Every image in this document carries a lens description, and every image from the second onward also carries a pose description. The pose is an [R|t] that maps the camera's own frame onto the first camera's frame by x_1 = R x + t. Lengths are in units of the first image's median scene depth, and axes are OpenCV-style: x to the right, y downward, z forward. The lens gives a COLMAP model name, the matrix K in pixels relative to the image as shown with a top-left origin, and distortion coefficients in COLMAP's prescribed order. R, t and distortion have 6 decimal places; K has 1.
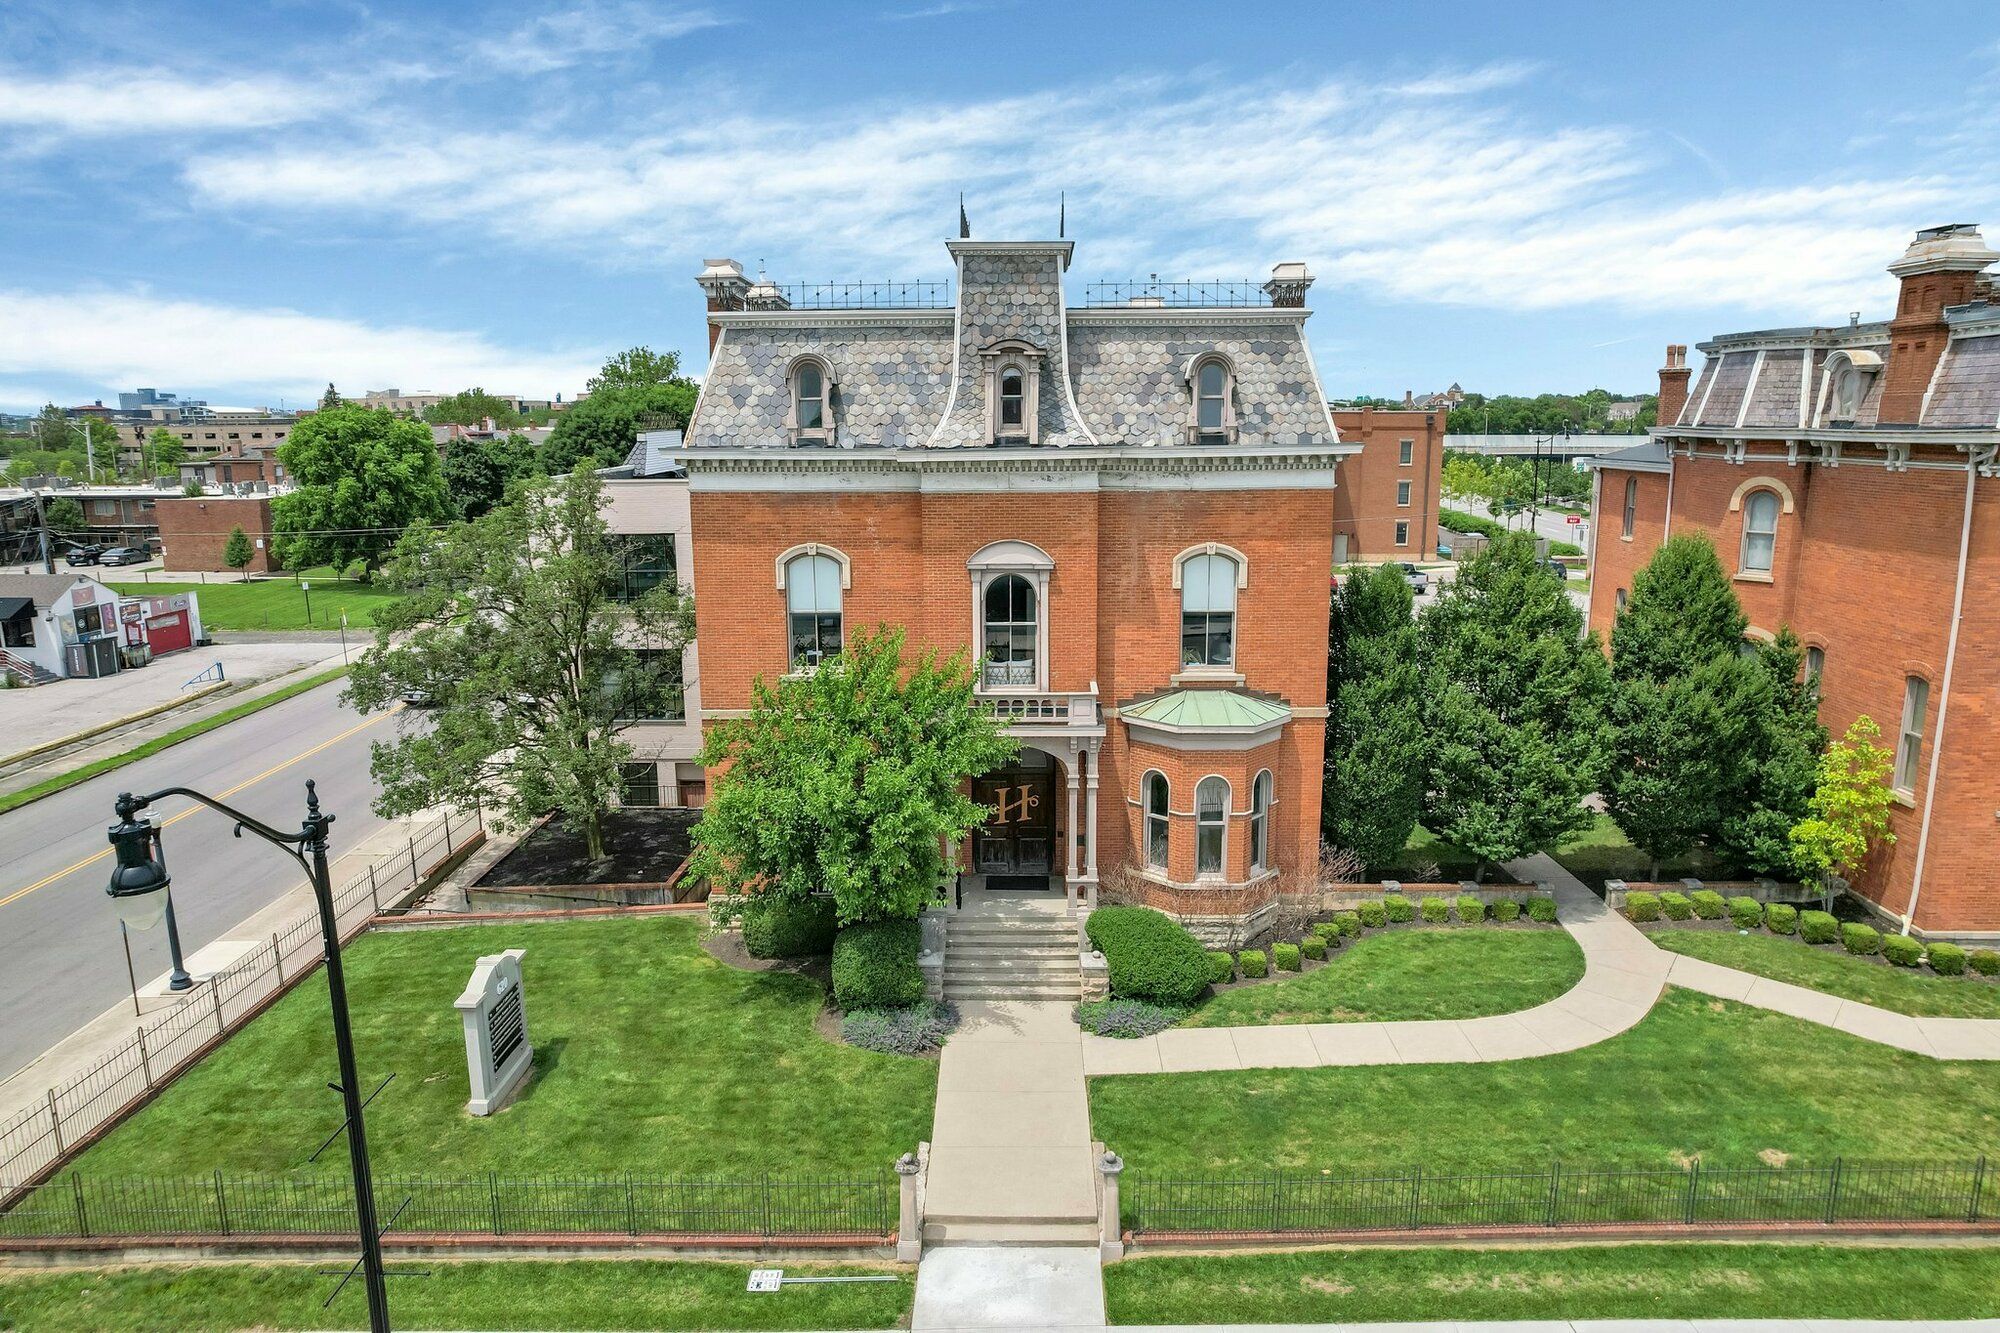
lens RADIAL K [[1276.3, 0, 1000.0], [0, 1276.3, 666.5], [0, 0, 1]] dist [-0.081375, 0.073553]
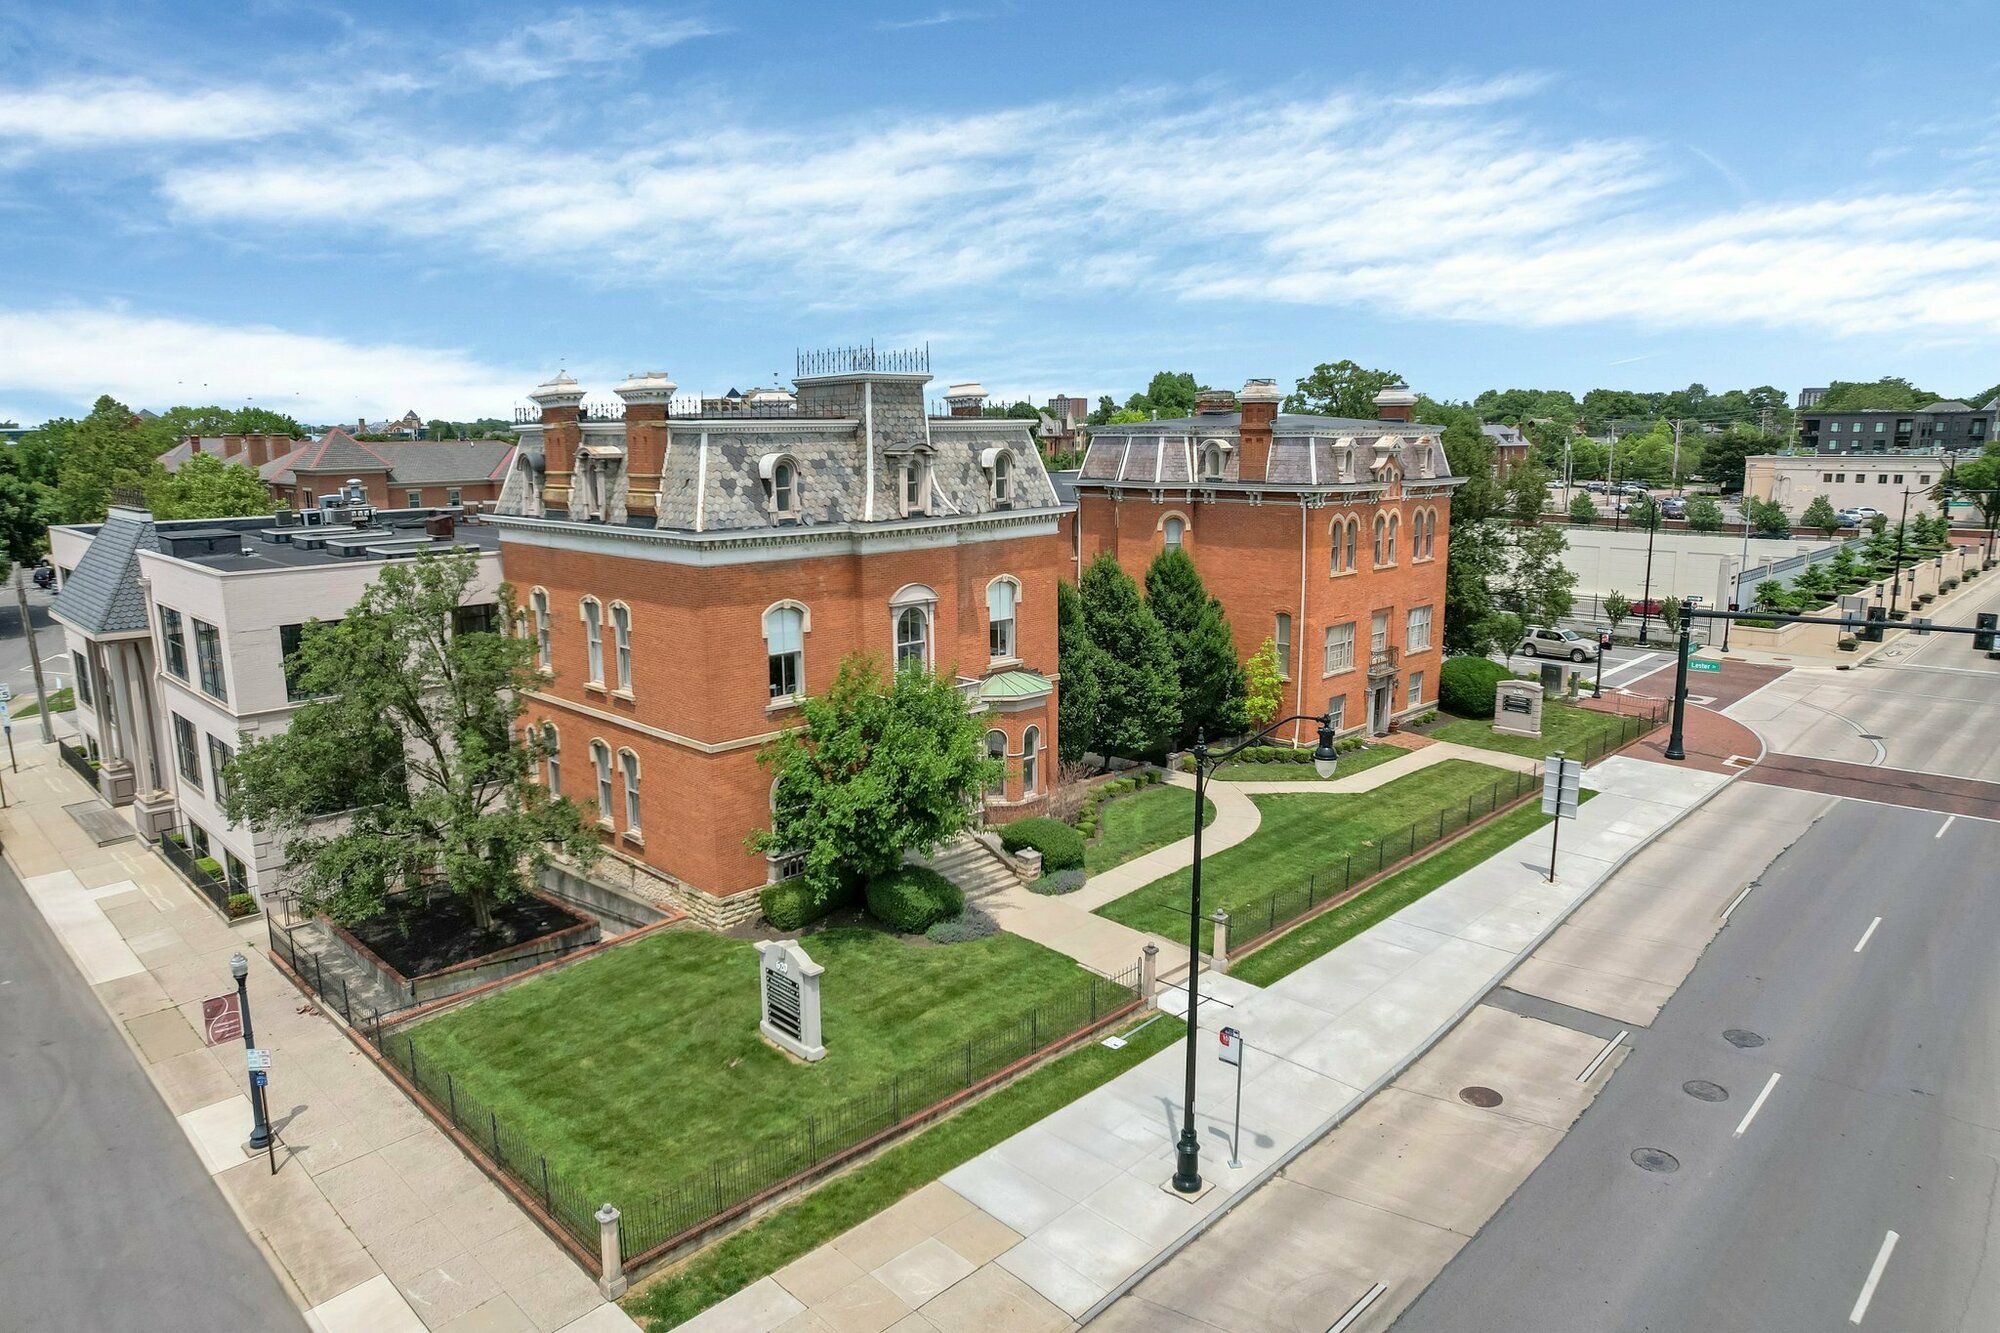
lens RADIAL K [[1270.5, 0, 1000.0], [0, 1270.5, 666.5], [0, 0, 1]] dist [-0.072715, 0.070835]
pose [[0.697606, -0.130834, 0.704434, -0.920222], [0.143637, 0.988764, 0.041398, -0.052491], [-0.701936, 0.072303, 0.708561, -0.056411]]
